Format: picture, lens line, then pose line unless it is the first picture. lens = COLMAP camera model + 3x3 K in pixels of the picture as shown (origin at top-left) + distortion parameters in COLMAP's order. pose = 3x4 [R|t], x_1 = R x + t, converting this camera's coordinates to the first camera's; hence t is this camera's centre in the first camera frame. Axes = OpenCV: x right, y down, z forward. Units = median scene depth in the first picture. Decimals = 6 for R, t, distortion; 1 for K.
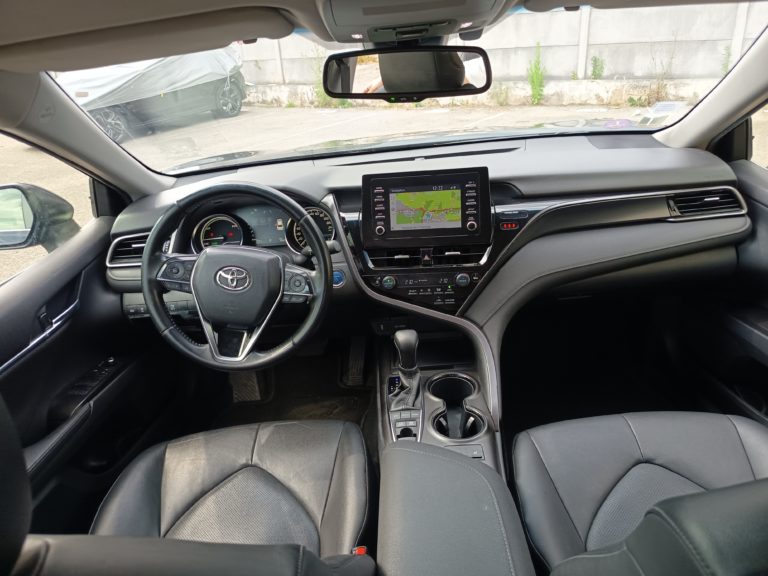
lens RADIAL K [[528.9, 0, 391.3], [0, 528.9, 296.4], [0, 0, 1]] dist [0.101631, -0.139410]
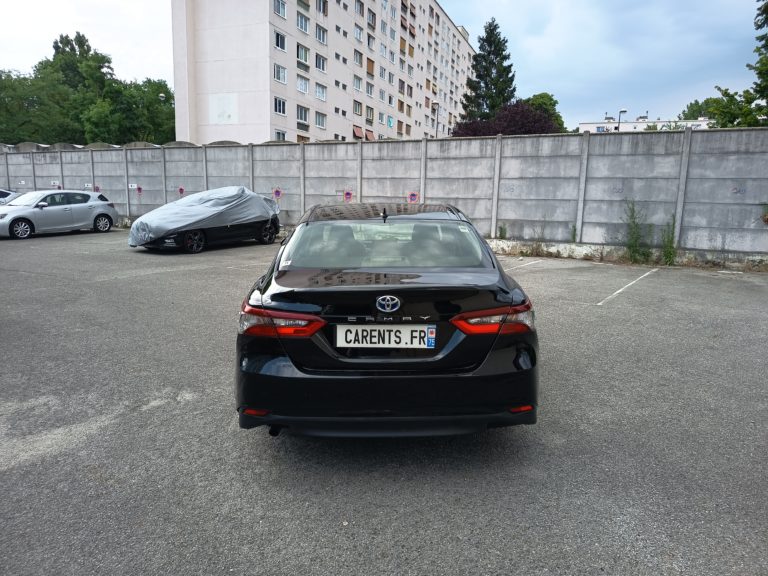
lens RADIAL K [[528.9, 0, 391.3], [0, 528.9, 296.4], [0, 0, 1]] dist [0.101631, -0.139410]
pose [[0.996440, 0.074765, 0.038968, -0.039015], [-0.061761, 0.961913, -0.266287, 1.451637], [-0.057393, 0.262932, 0.963106, -3.317787]]
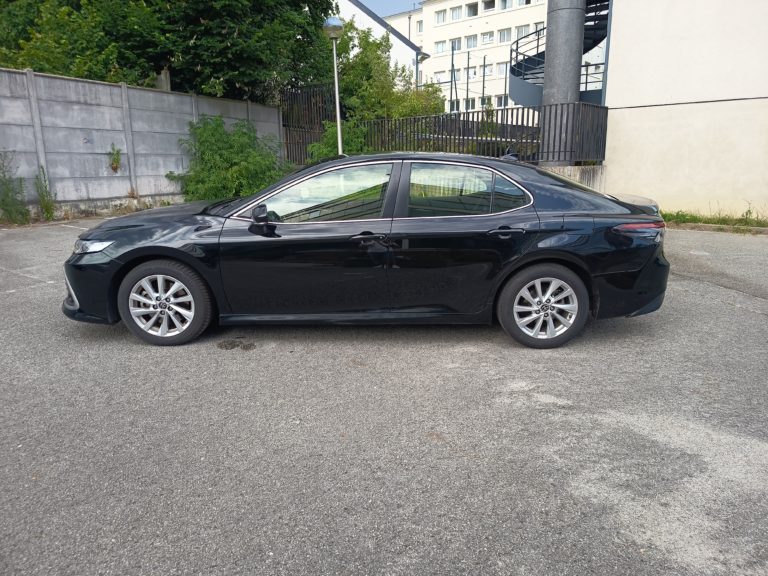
lens RADIAL K [[522.8, 0, 384.0], [0, 522.8, 288.0], [0, 0, 1]] dist [0.058858, -0.048660]
pose [[-0.013783, -0.175086, 0.984457, -3.780721], [0.434760, 0.885564, 0.163585, 0.015033], [-0.900441, 0.430257, 0.063915, 0.411109]]
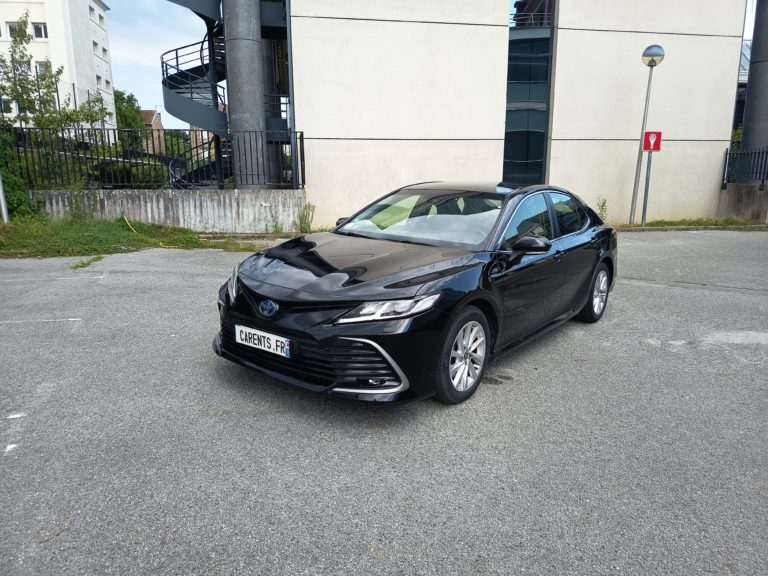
lens RADIAL K [[529.0, 0, 384.0], [0, 529.0, 288.0], [0, 0, 1]] dist [0.066513, -0.095743]
pose [[-0.780634, -0.065663, 0.621530, -2.070997], [0.312042, 0.820700, 0.478625, -1.760629], [-0.541517, 0.567574, -0.620176, 3.657378]]
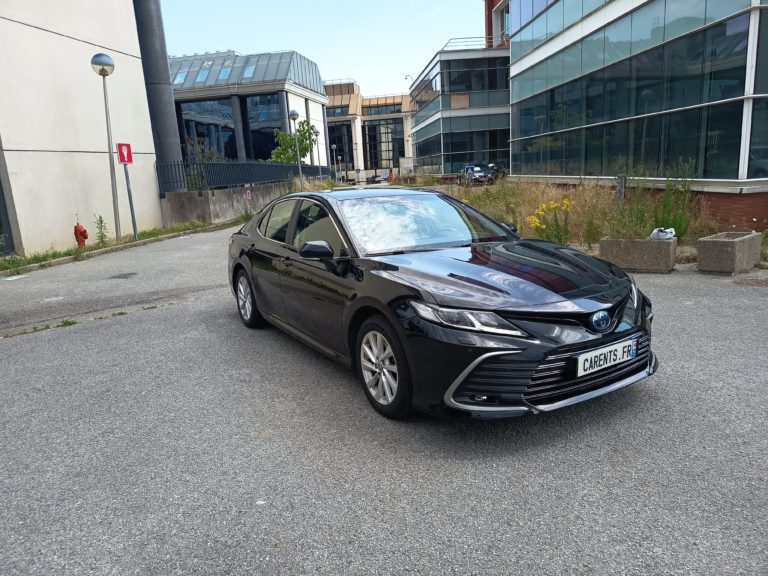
lens RADIAL K [[537.4, 0, 384.0], [0, 537.4, 288.0], [0, 0, 1]] dist [0.065540, -0.108540]
pose [[-0.853992, 0.209838, -0.476094, 2.058758], [-0.123977, 0.806632, 0.577905, -1.994394], [0.505299, 0.552551, -0.662842, 3.416359]]
